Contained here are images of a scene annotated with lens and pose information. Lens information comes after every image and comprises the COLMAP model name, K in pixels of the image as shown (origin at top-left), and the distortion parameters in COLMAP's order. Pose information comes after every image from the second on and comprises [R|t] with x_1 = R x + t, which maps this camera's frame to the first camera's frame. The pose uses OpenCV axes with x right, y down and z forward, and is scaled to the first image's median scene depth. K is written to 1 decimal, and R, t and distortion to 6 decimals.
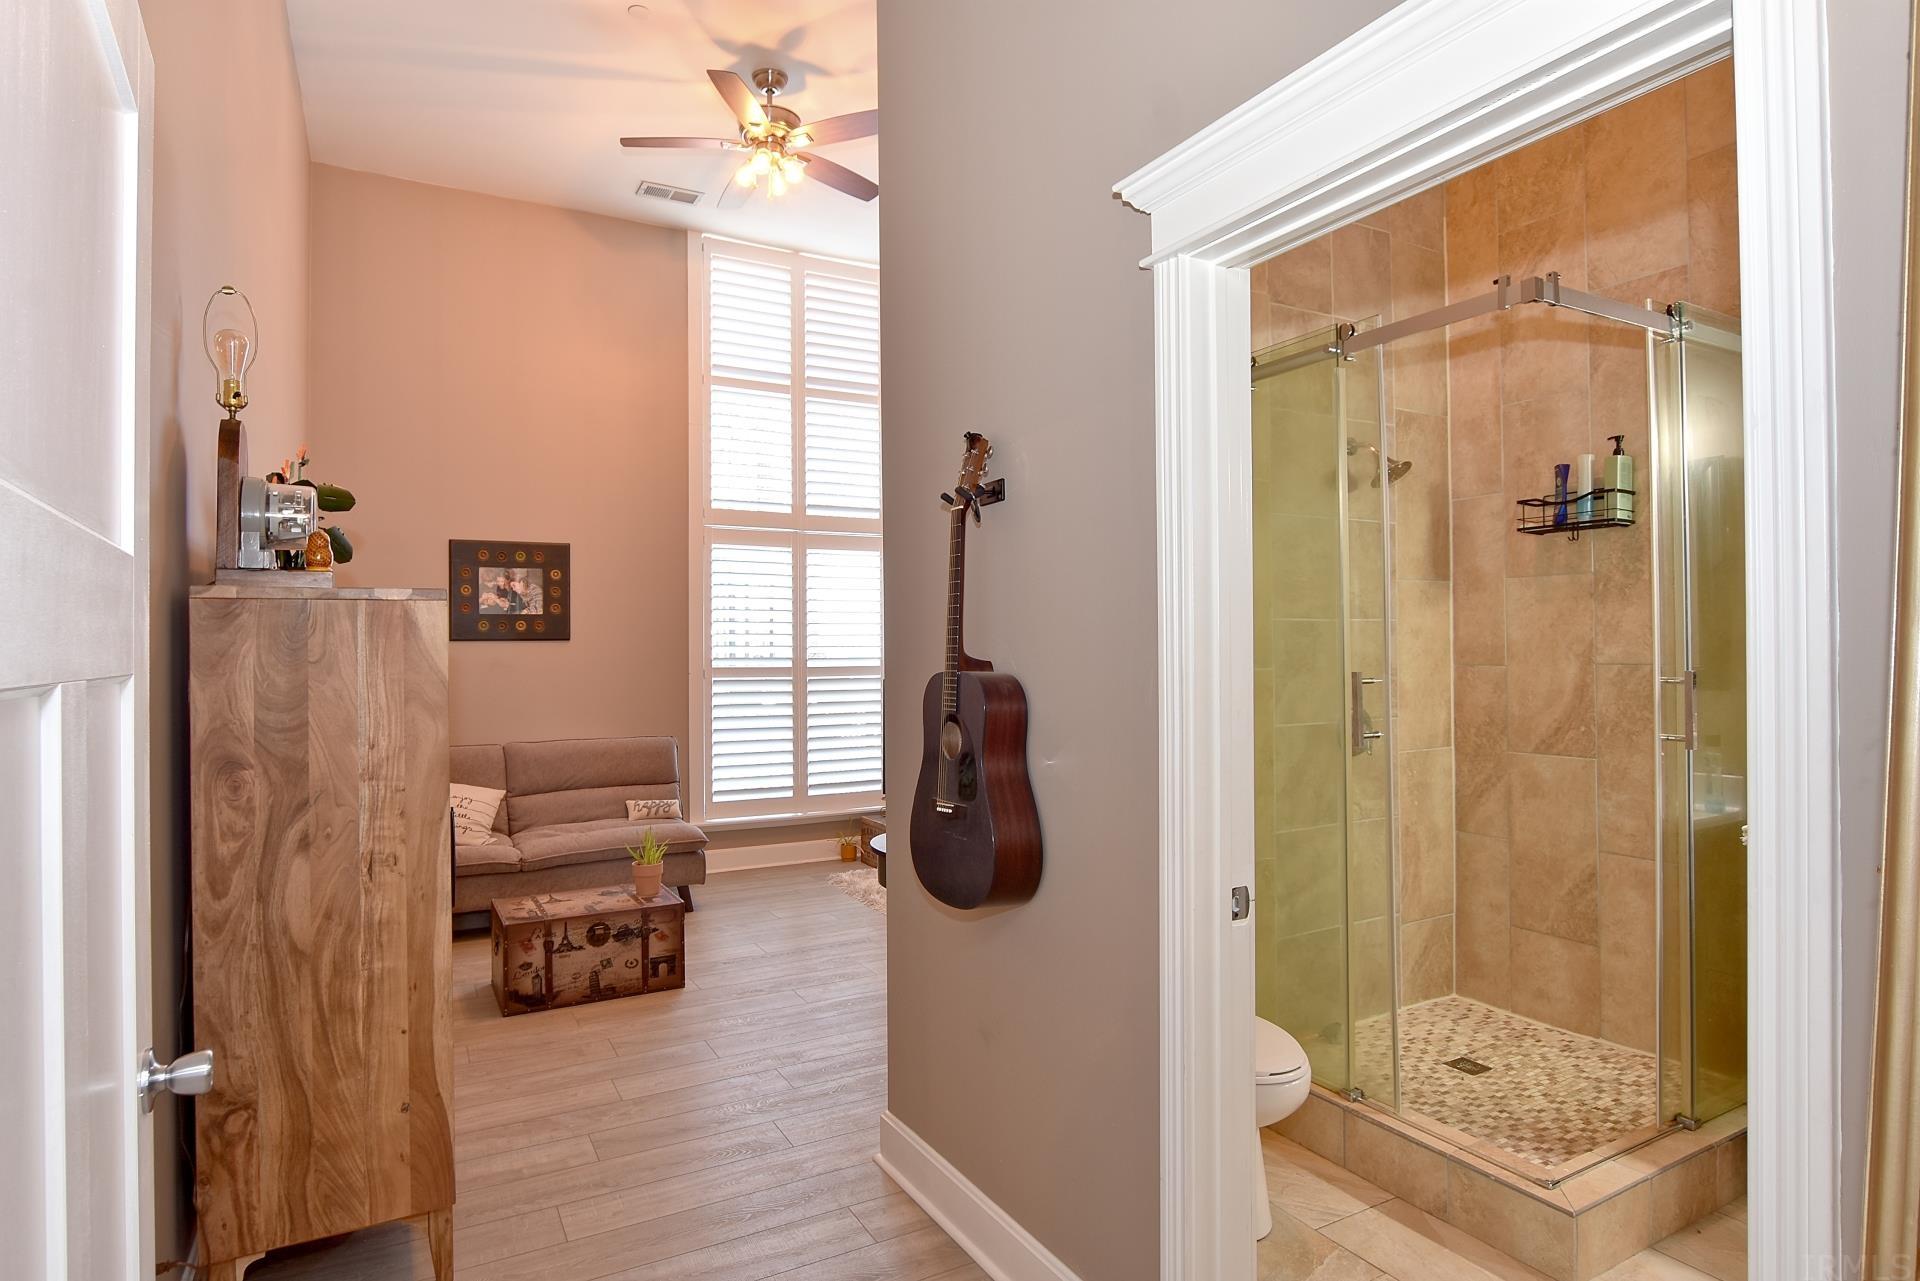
lens RADIAL K [[1030.4, 0, 957.8], [0, 1030.4, 639.9], [0, 0, 1]] dist [0.000016, -0.000753]
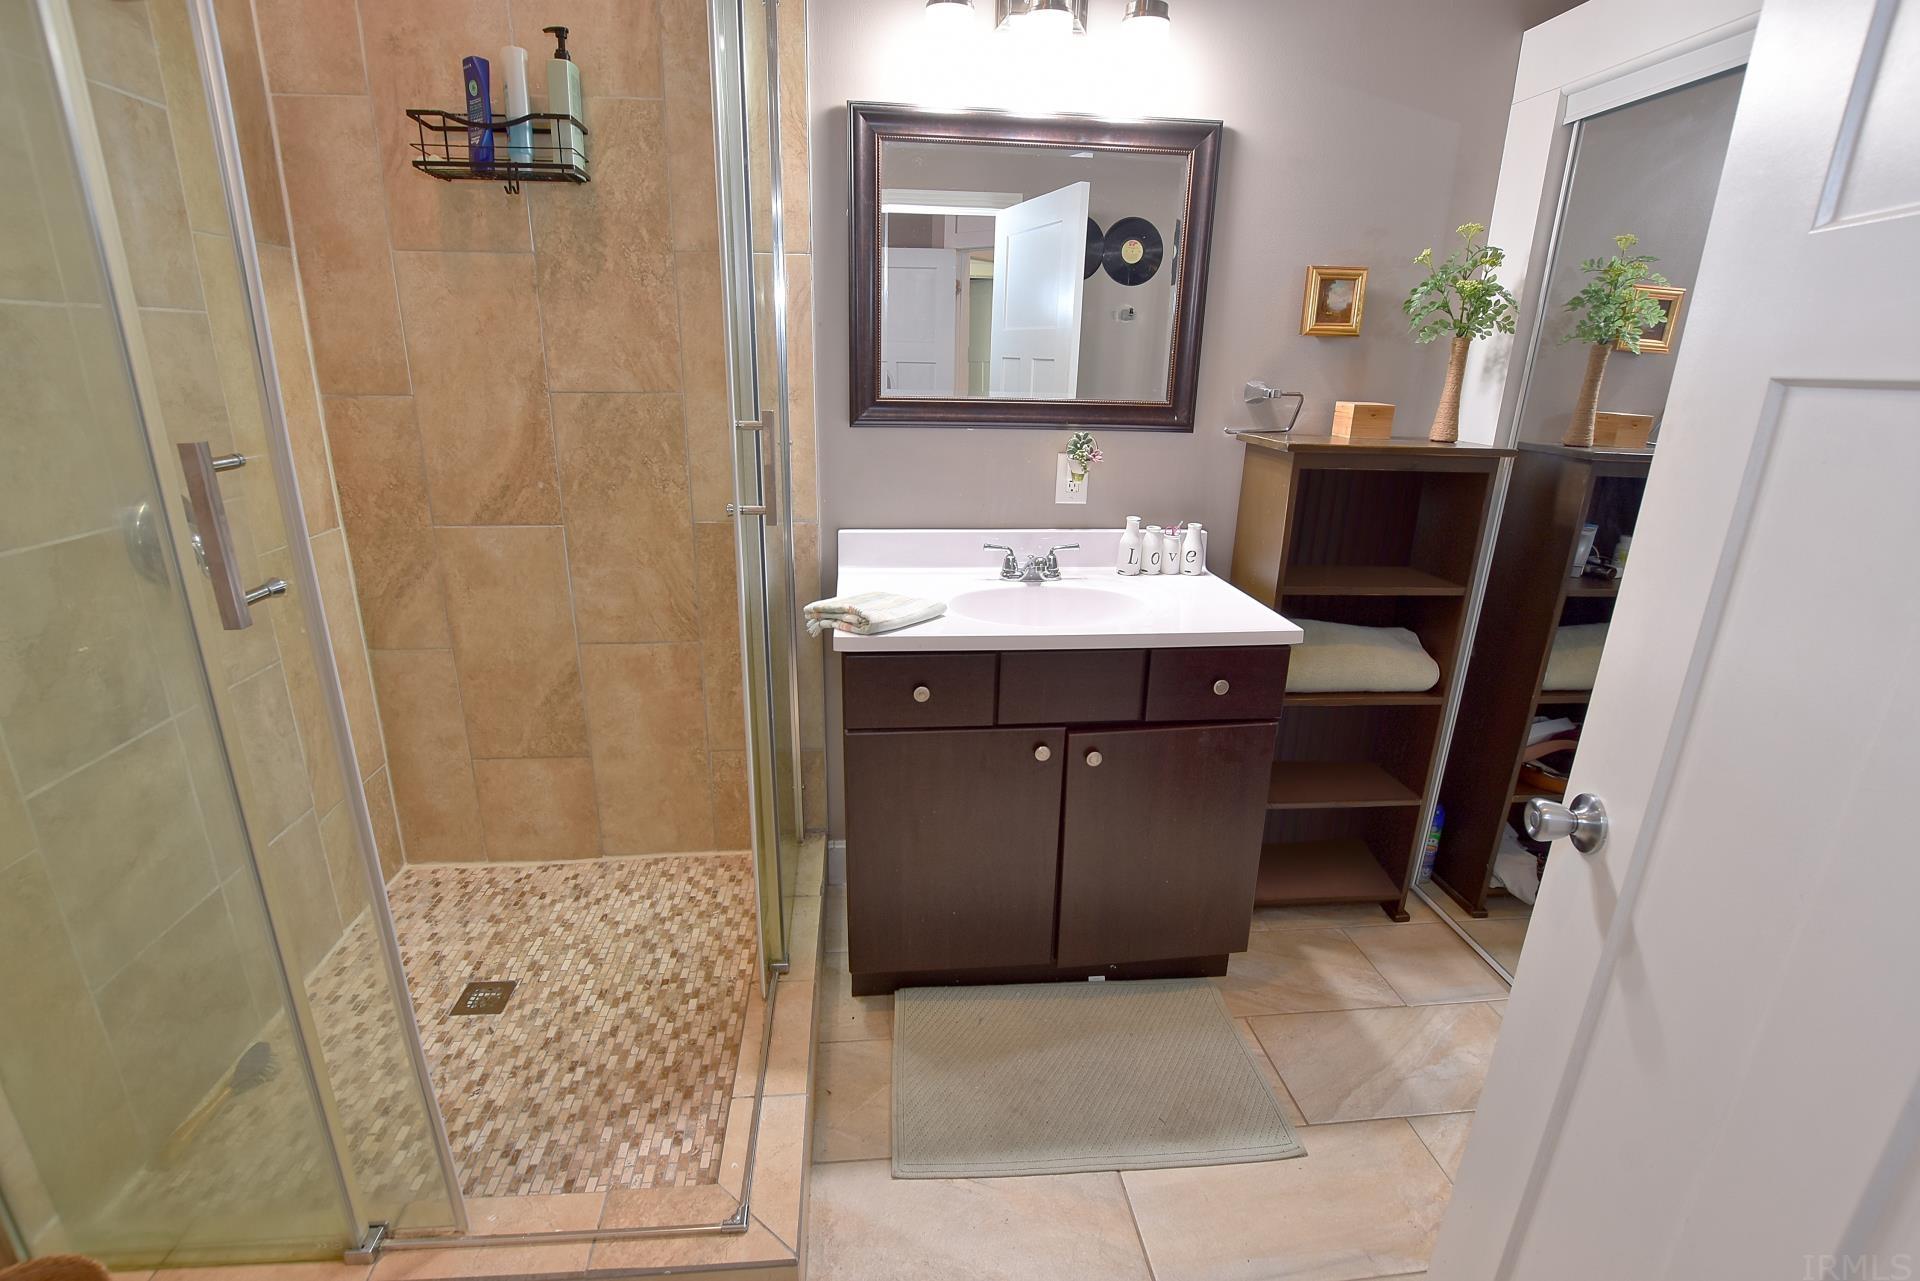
lens RADIAL K [[872.0, 0, 952.1], [0, 872.0, 632.3], [0, 0, 1]] dist [-0.030166, -0.000918]
pose [[0.402857, -0.260439, 0.877427, 0.165580], [-0.029225, 0.954512, 0.296738, -0.003241], [-0.914796, -0.145185, 0.376920, 0.493430]]
